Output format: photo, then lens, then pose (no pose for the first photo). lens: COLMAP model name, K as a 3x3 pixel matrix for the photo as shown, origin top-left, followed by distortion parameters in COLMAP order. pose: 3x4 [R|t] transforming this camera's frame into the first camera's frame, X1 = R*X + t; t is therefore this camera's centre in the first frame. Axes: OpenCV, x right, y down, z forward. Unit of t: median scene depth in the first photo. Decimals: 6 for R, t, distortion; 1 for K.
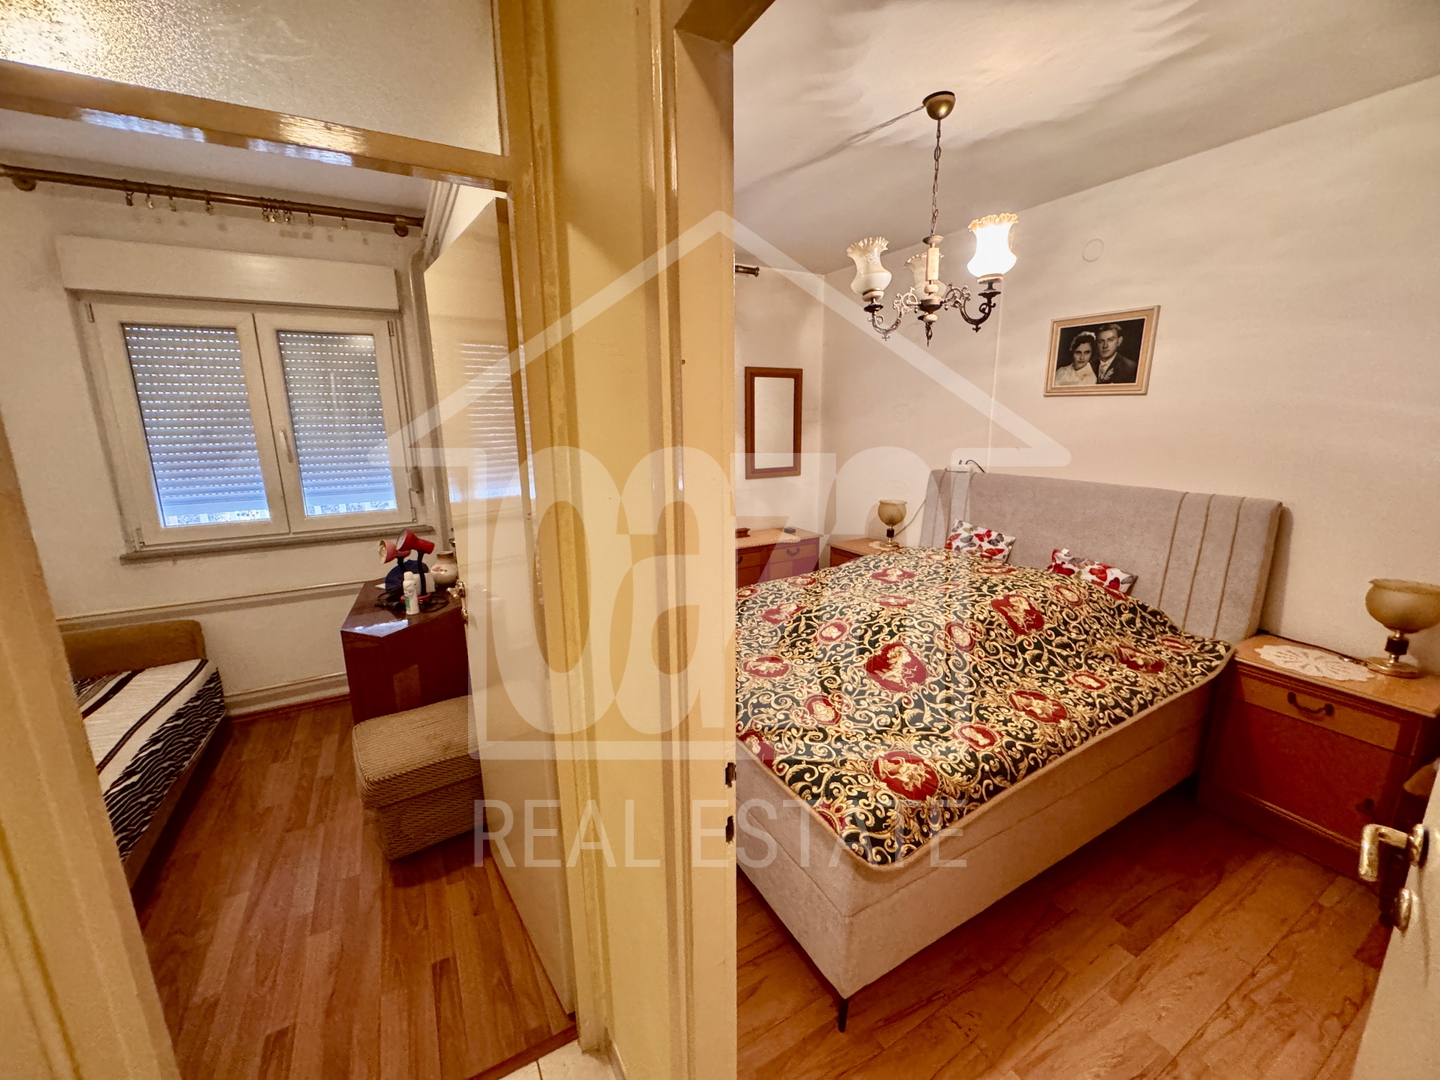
lens RADIAL K [[575.9, 0, 719.1], [0, 575.9, 536.2], [0, 0, 1]] dist [-0.007529, 0.001711]
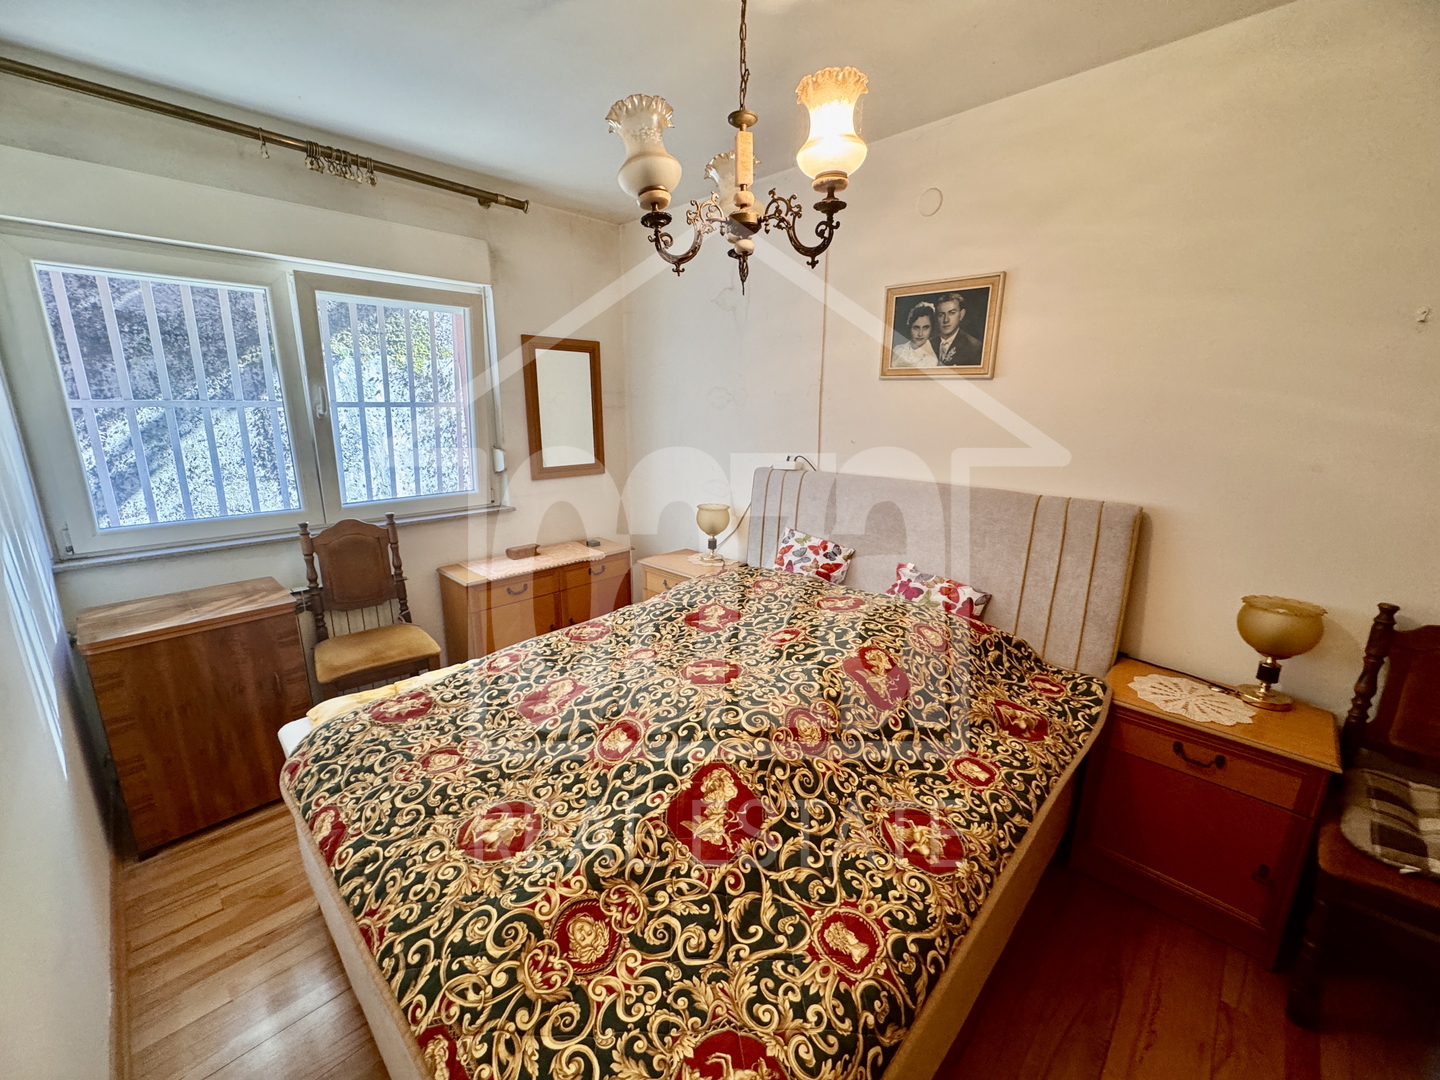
lens RADIAL K [[575.9, 0, 719.8], [0, 575.9, 540.6], [0, 0, 1]] dist [-0.007529, 0.001711]
pose [[0.958304, -0.051623, 0.281050, 0.144237], [0.043976, 0.998472, 0.033450, -0.071914], [-0.282347, -0.019695, 0.959110, 0.387995]]
